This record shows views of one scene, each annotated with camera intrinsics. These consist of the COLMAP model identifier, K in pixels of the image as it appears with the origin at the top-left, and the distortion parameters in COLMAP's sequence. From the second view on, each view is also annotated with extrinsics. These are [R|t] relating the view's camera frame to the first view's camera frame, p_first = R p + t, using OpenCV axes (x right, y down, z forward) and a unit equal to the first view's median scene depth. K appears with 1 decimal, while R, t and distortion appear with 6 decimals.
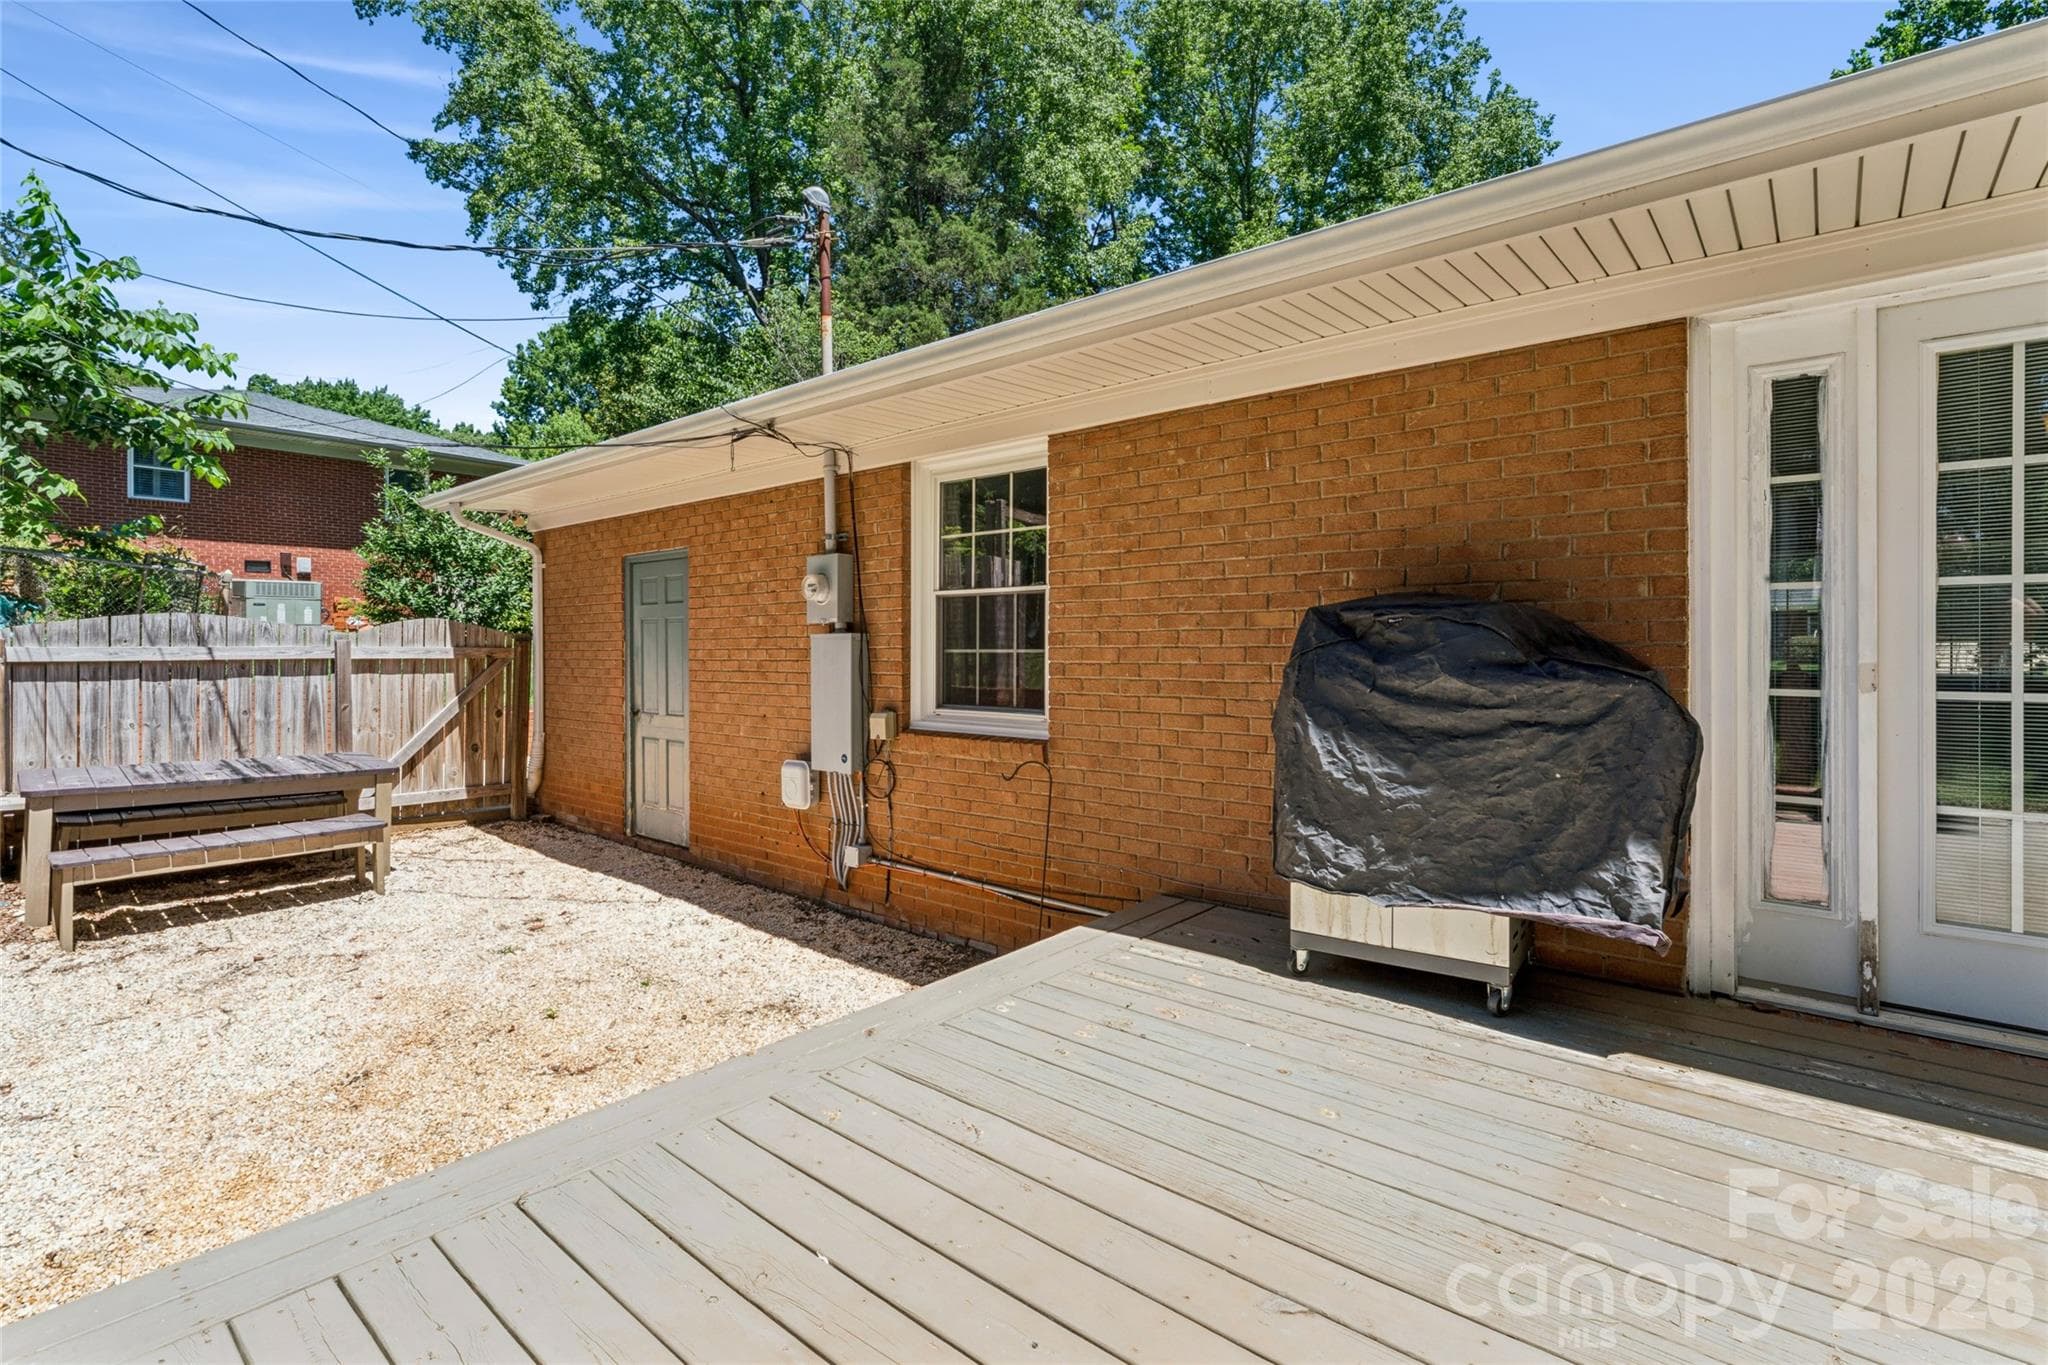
lens RADIAL K [[971.5, 0, 1013.6], [0, 971.5, 622.9], [0, 0, 1]] dist [0.001296, -0.000120]
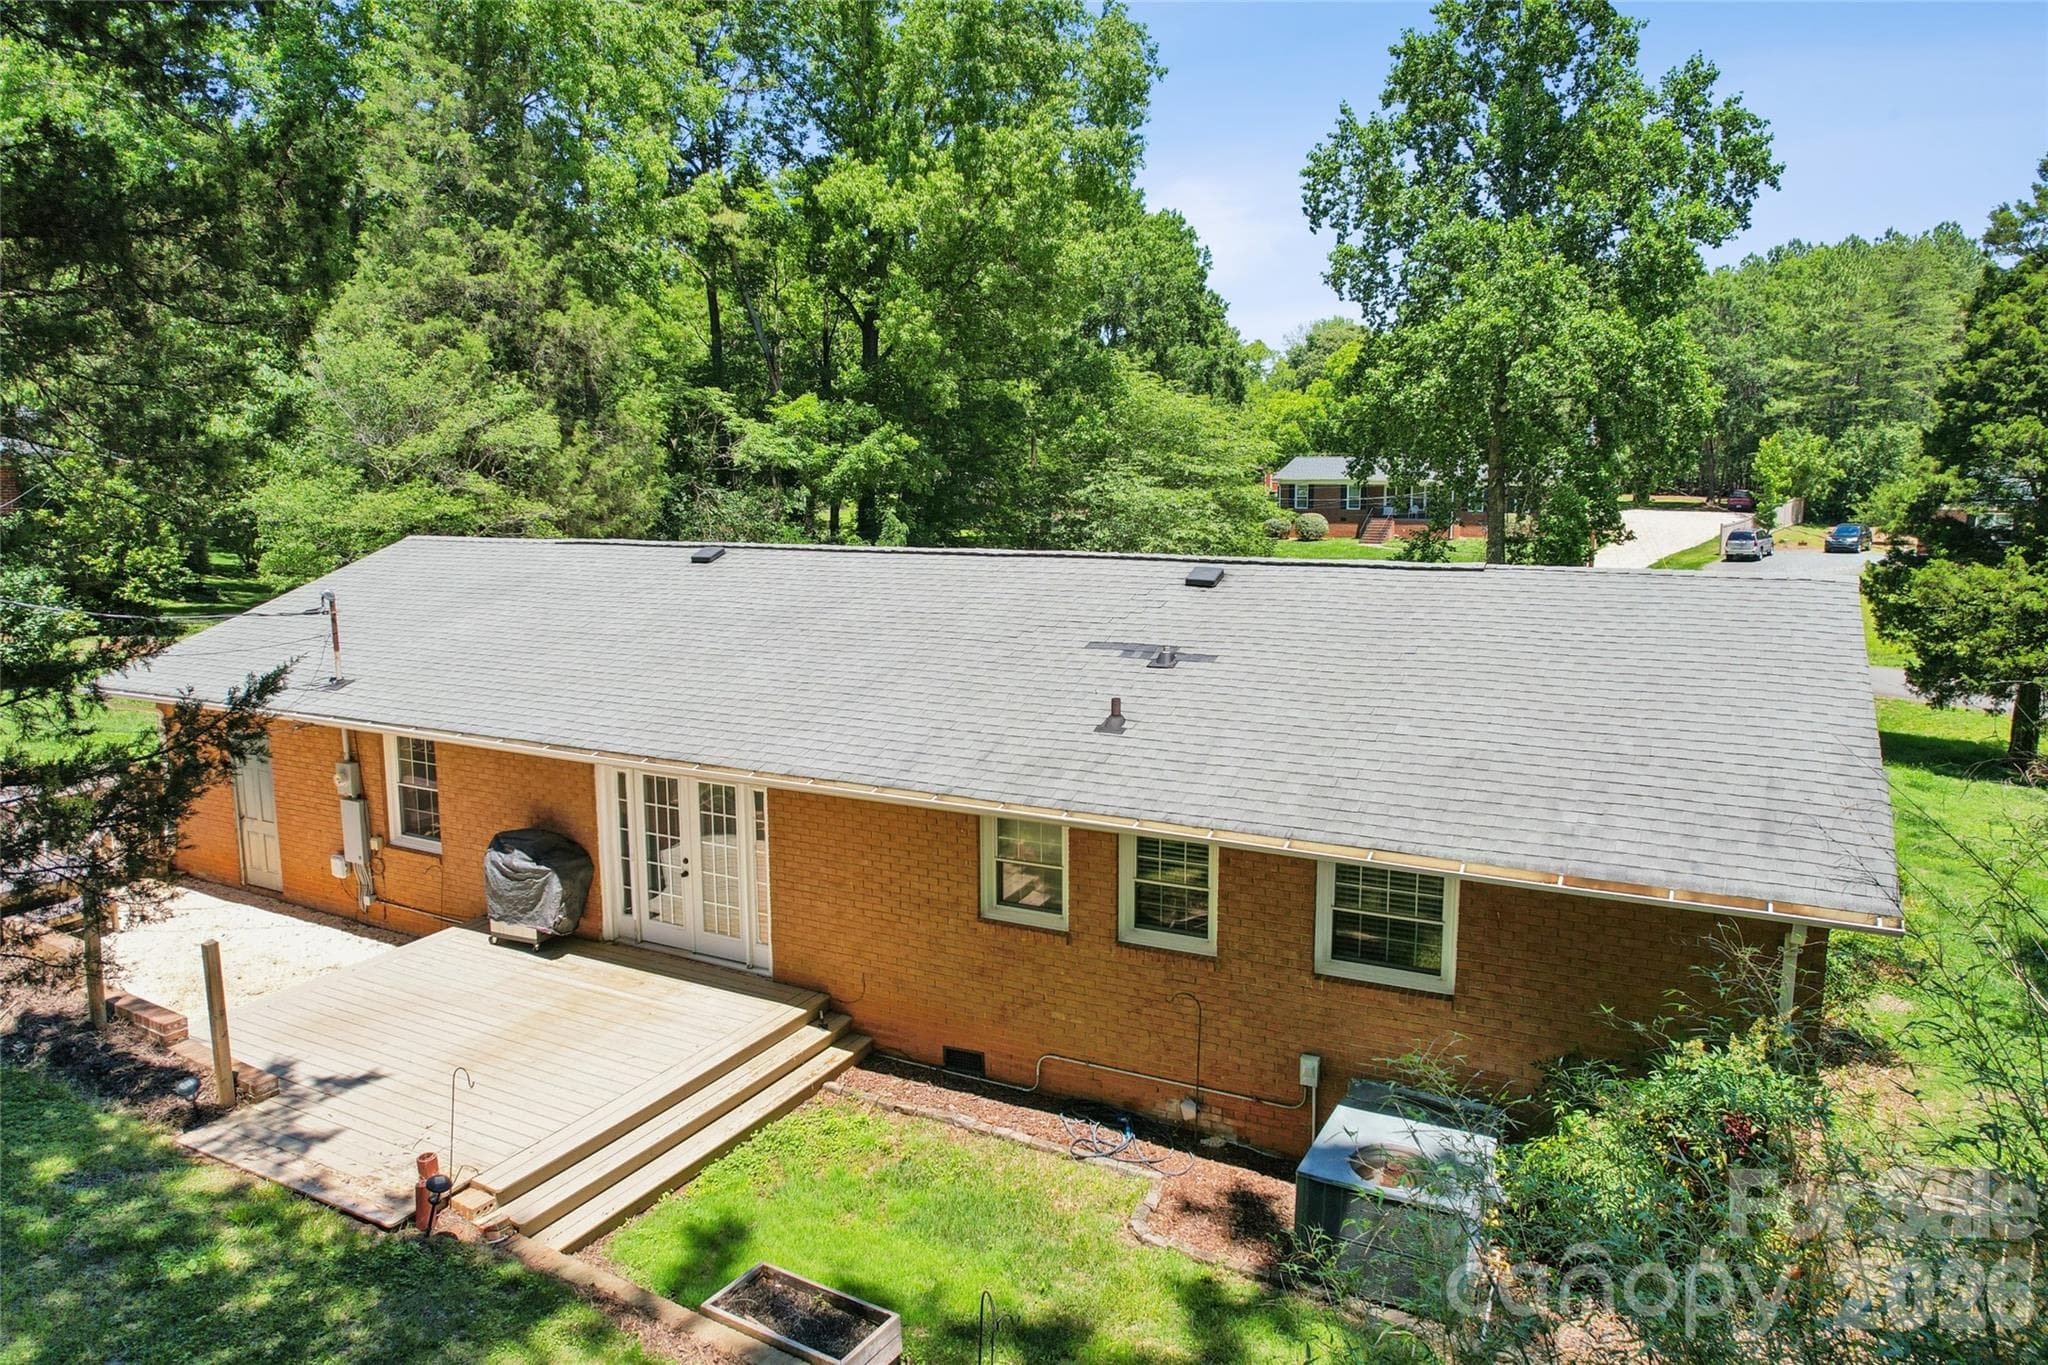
lens RADIAL K [[1322.5, 0, 1040.4], [0, 1322.5, 622.3], [0, 0, 1]] dist [-0.065714, 0.060580]
pose [[0.970703, -0.031769, 0.238171, 0.503046], [-0.002194, 0.990007, 0.140999, -0.638590], [-0.240271, -0.137390, 0.960934, -1.688461]]
